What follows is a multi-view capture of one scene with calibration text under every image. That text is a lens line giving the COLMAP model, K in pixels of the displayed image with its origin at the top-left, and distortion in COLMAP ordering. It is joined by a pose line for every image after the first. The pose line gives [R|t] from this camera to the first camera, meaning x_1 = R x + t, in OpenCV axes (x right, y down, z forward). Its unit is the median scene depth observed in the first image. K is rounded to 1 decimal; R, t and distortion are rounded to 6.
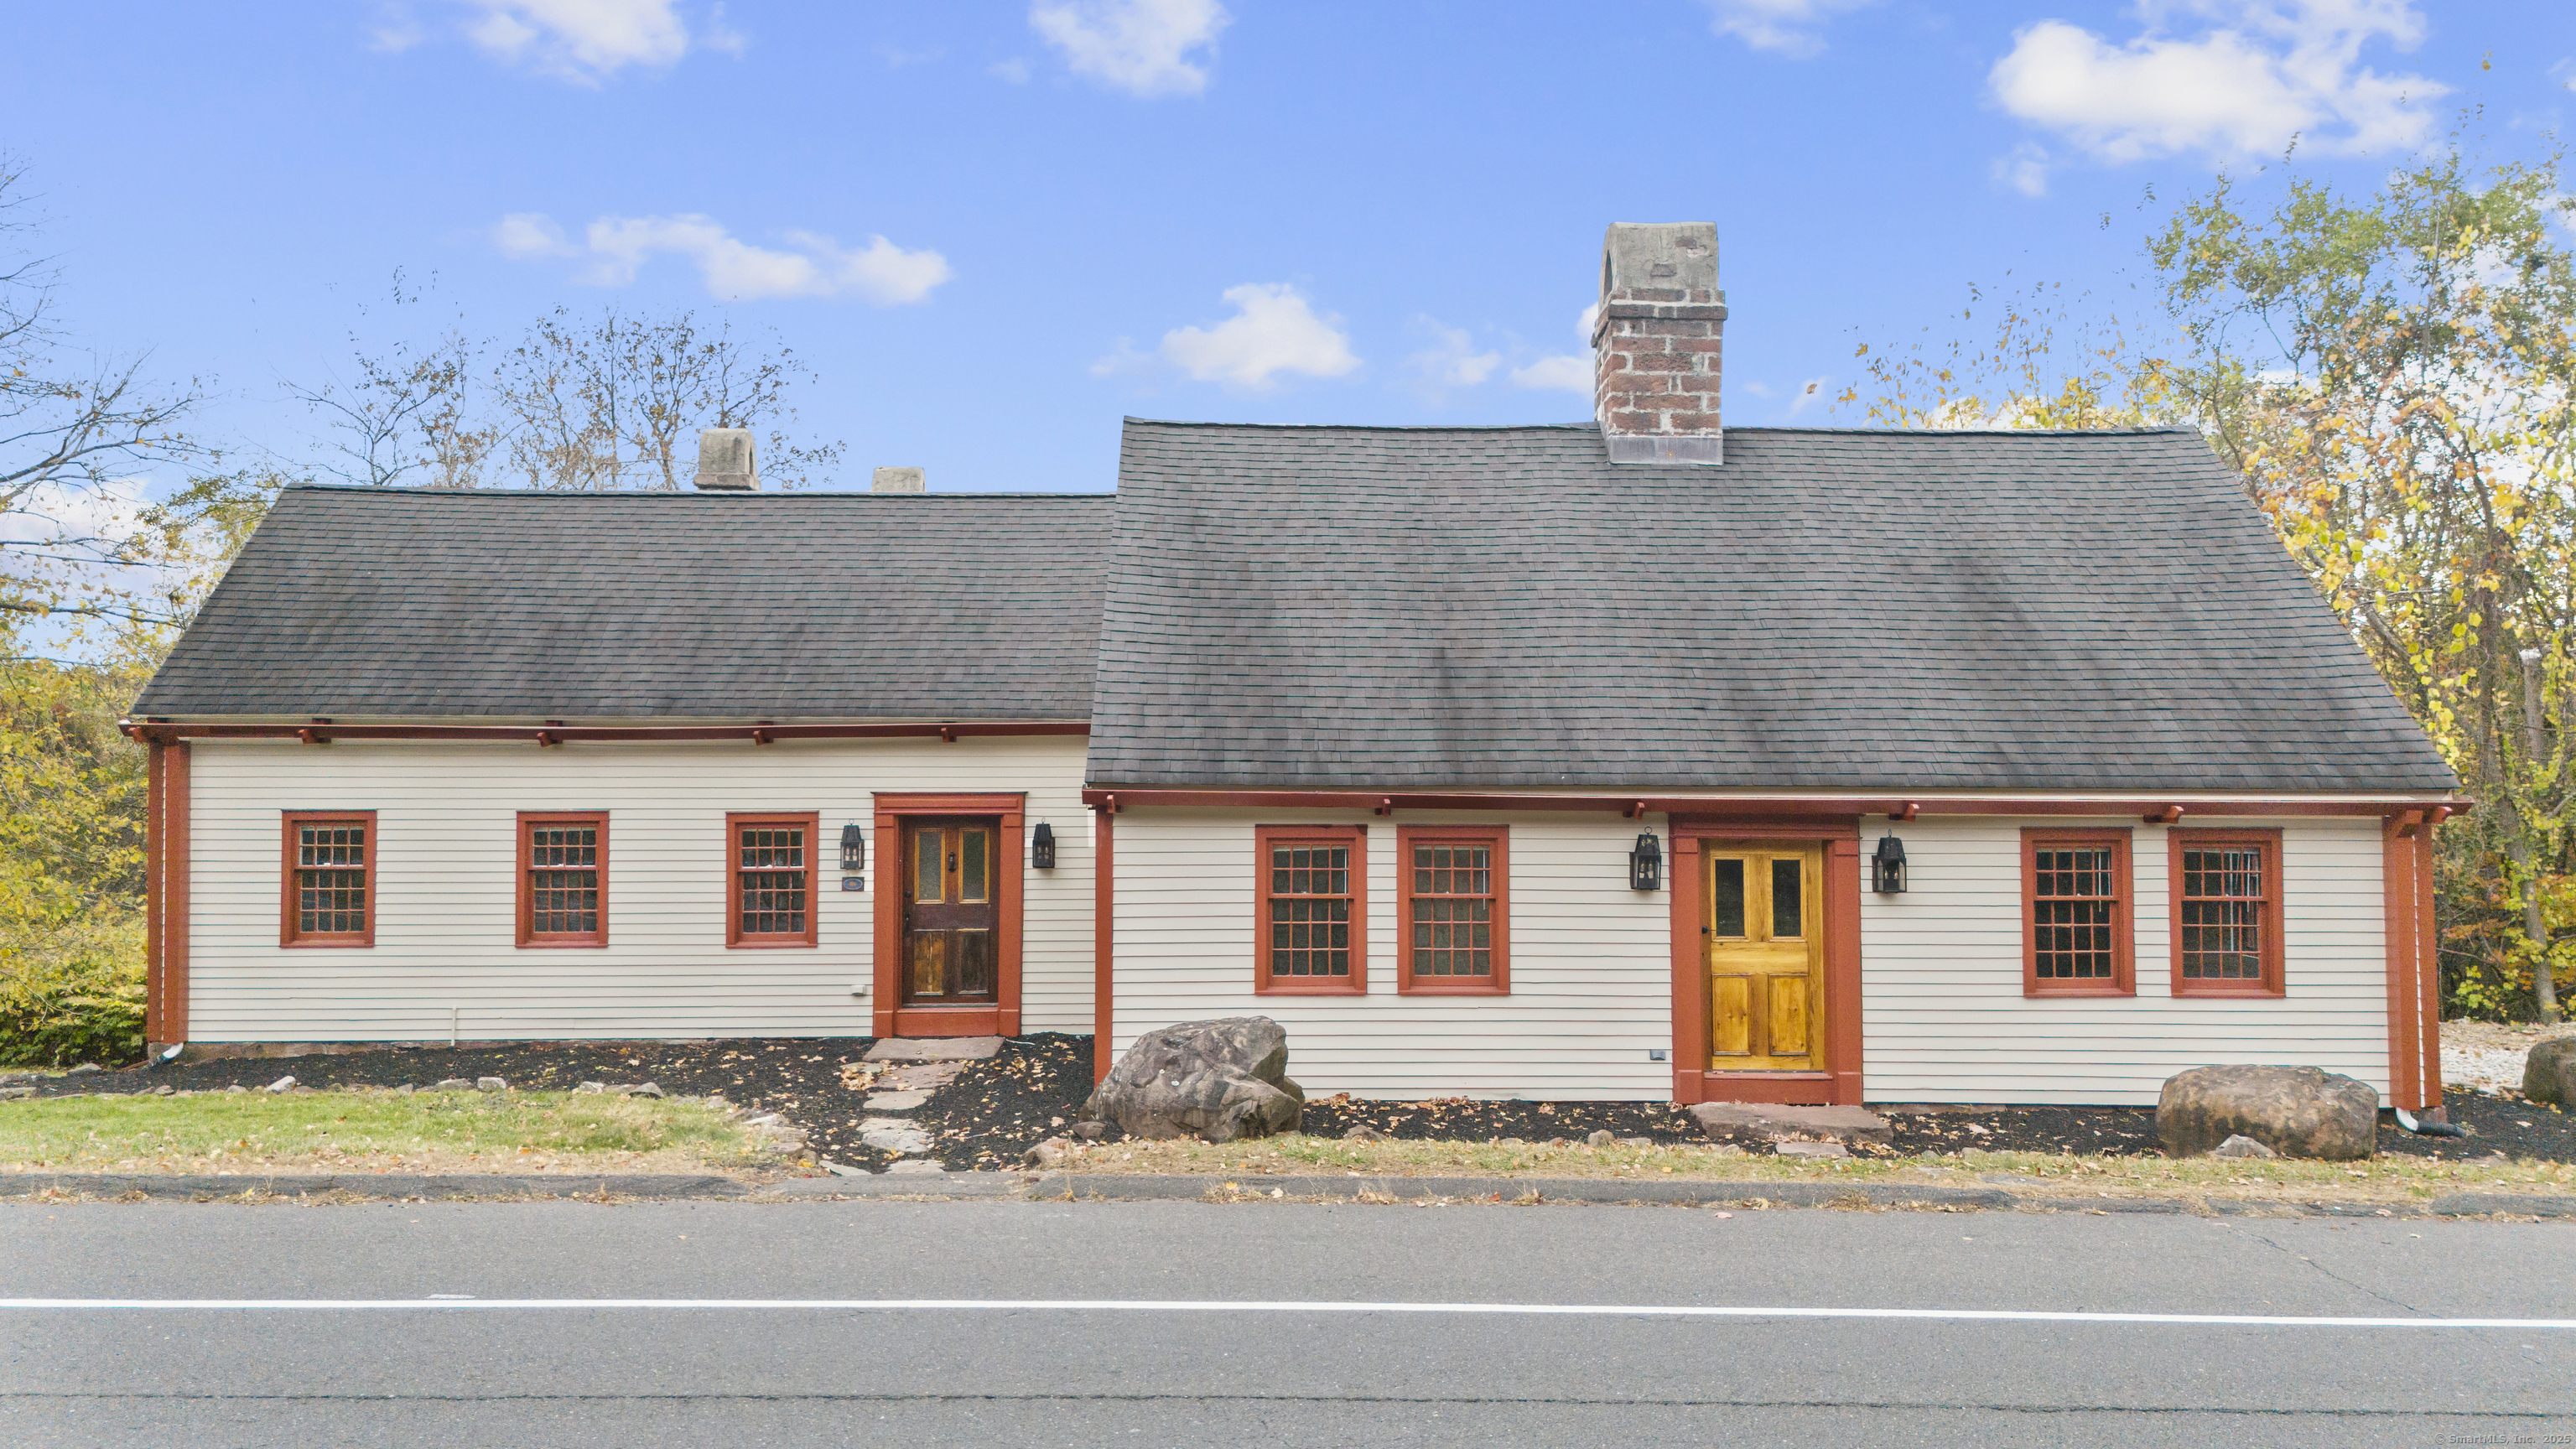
lens RADIAL K [[1931.4, 0, 1284.4], [0, 1931.4, 728.1], [0, 0, 1]] dist [0.037489, -0.028804]
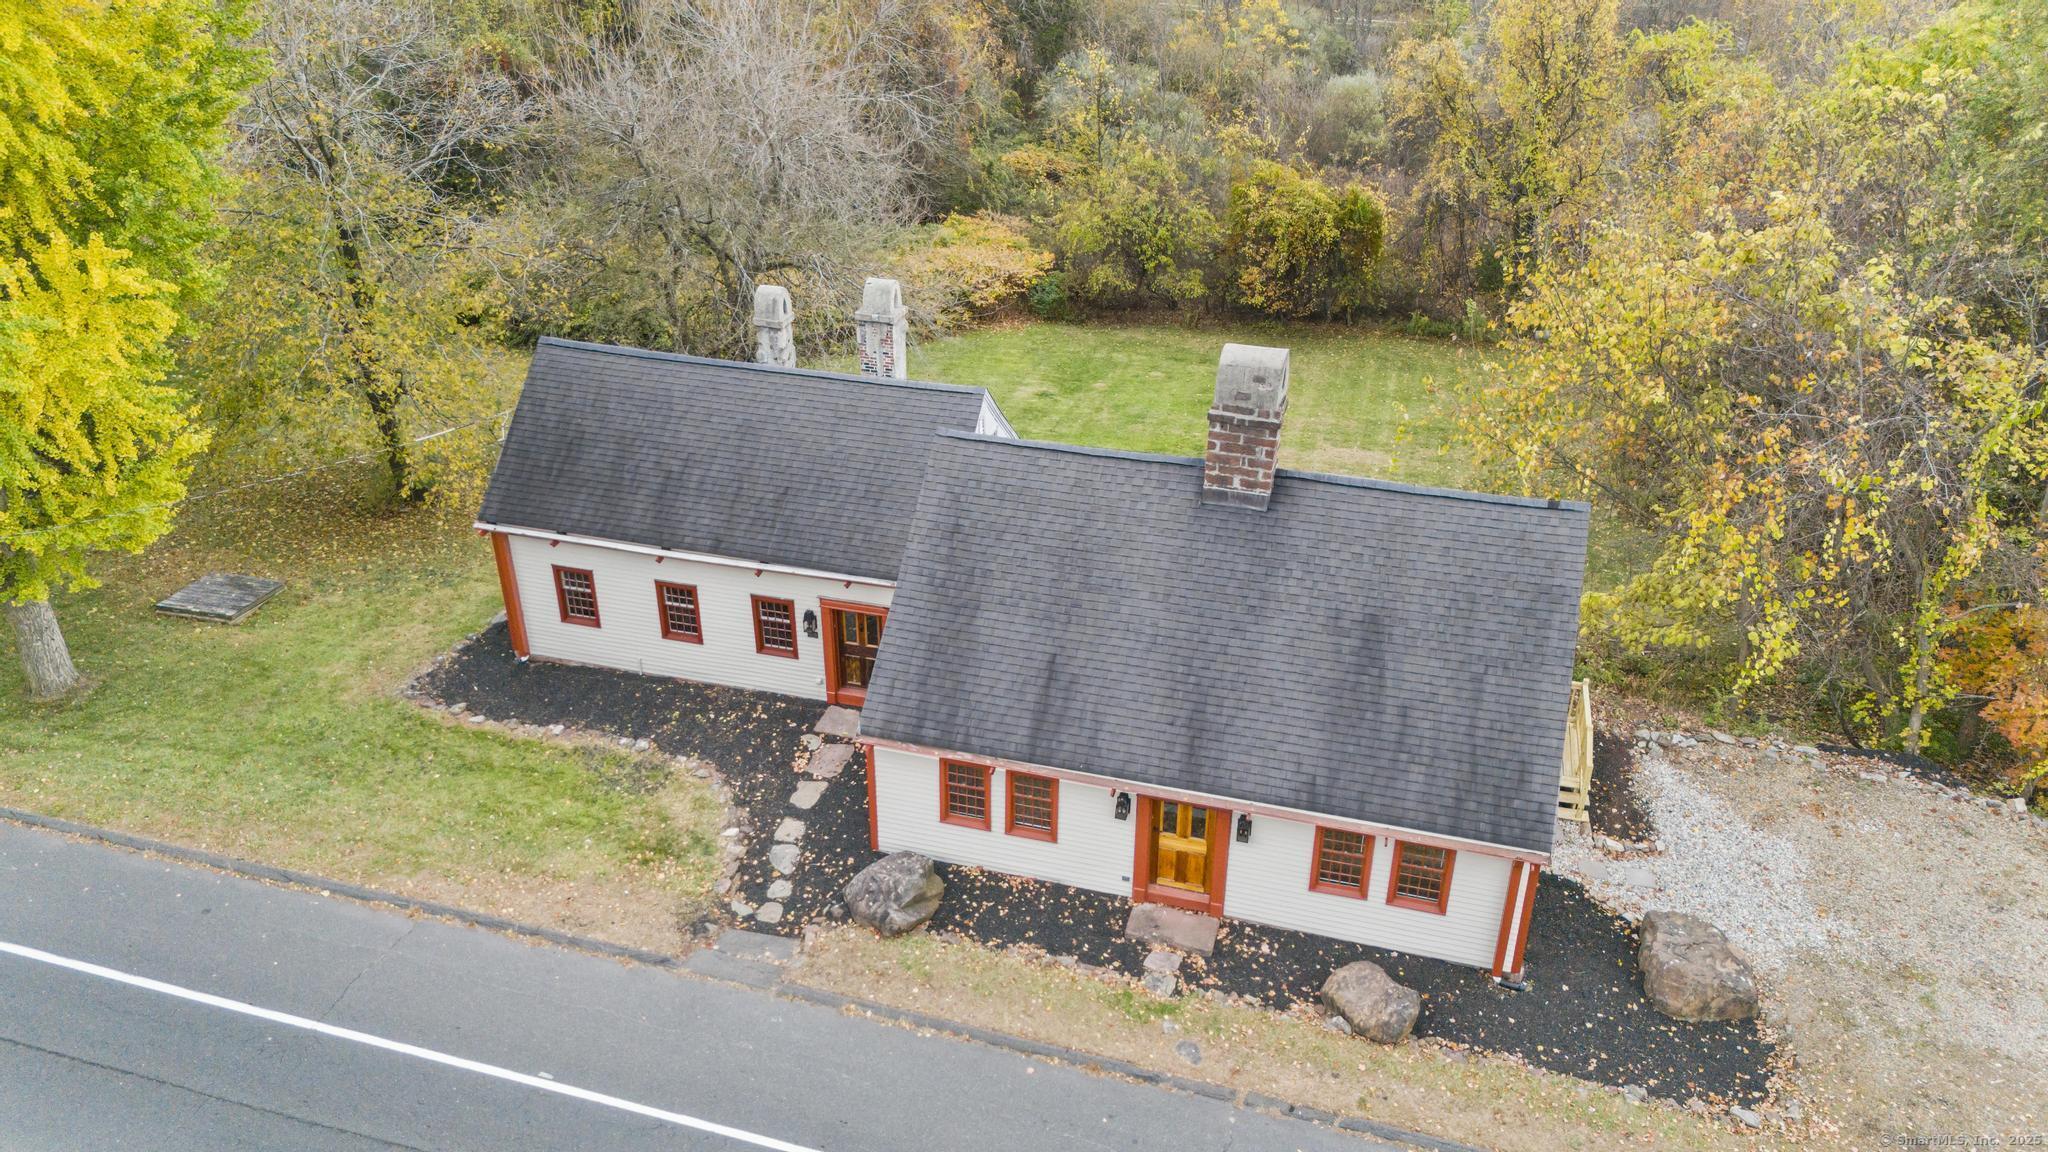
lens RADIAL K [[1535.5, 0, 1014.0], [0, 1535.5, 572.0], [0, 0, 1]] dist [0.037489, -0.028804]
pose [[0.953868, 0.144305, -0.263270, 0.373299], [0.007445, 0.865270, 0.501251, -0.756177], [0.300133, -0.480088, 0.824279, -0.188410]]
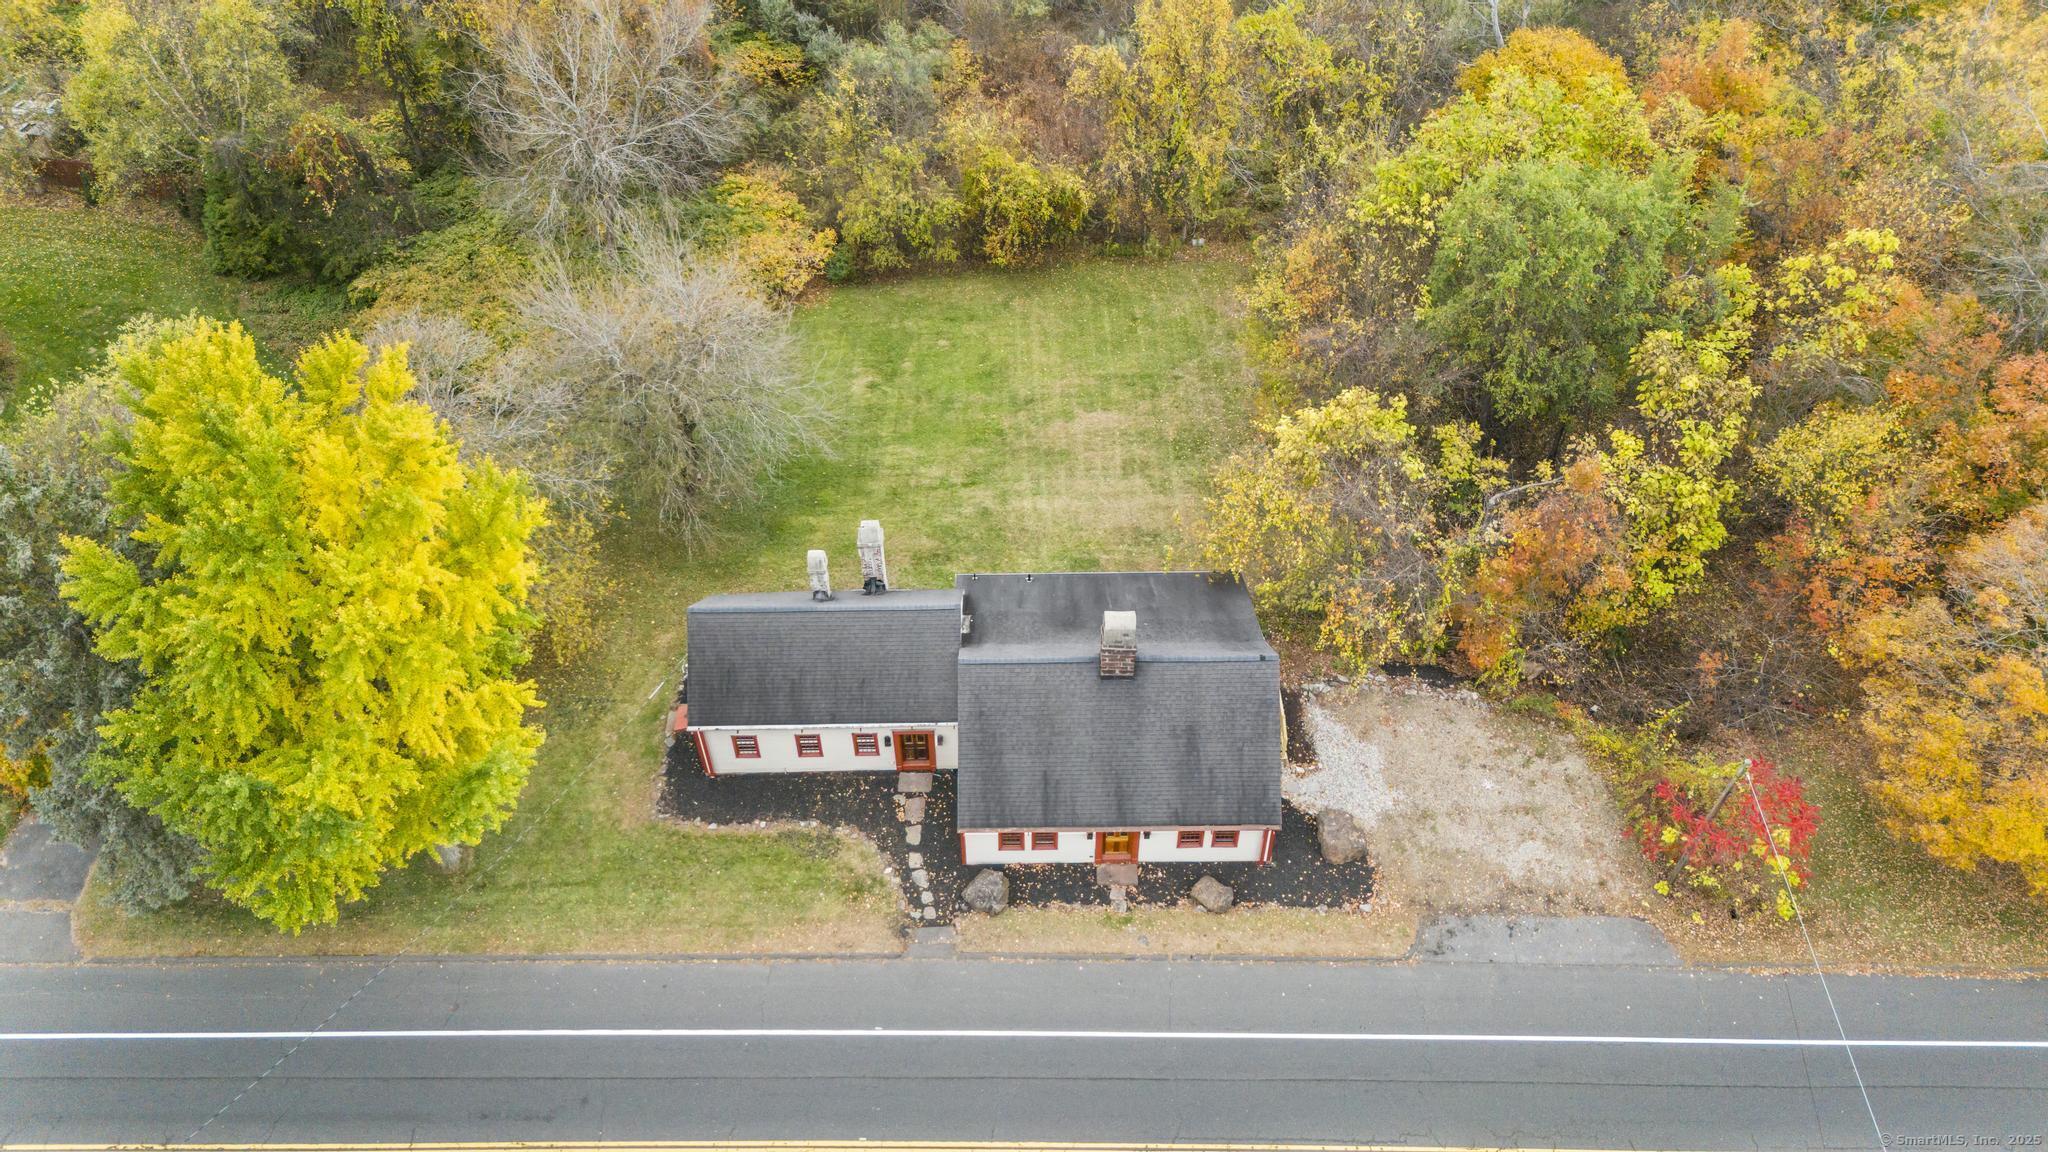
lens RADIAL K [[1535.5, 0, 1029.2], [0, 1535.5, 572.7], [0, 0, 1]] dist [0.037489, -0.028804]
pose [[0.999916, 0.005996, -0.011454, 0.070530], [0.004571, 0.664739, 0.747062, -2.296201], [0.012093, -0.747052, 0.664656, -0.668929]]
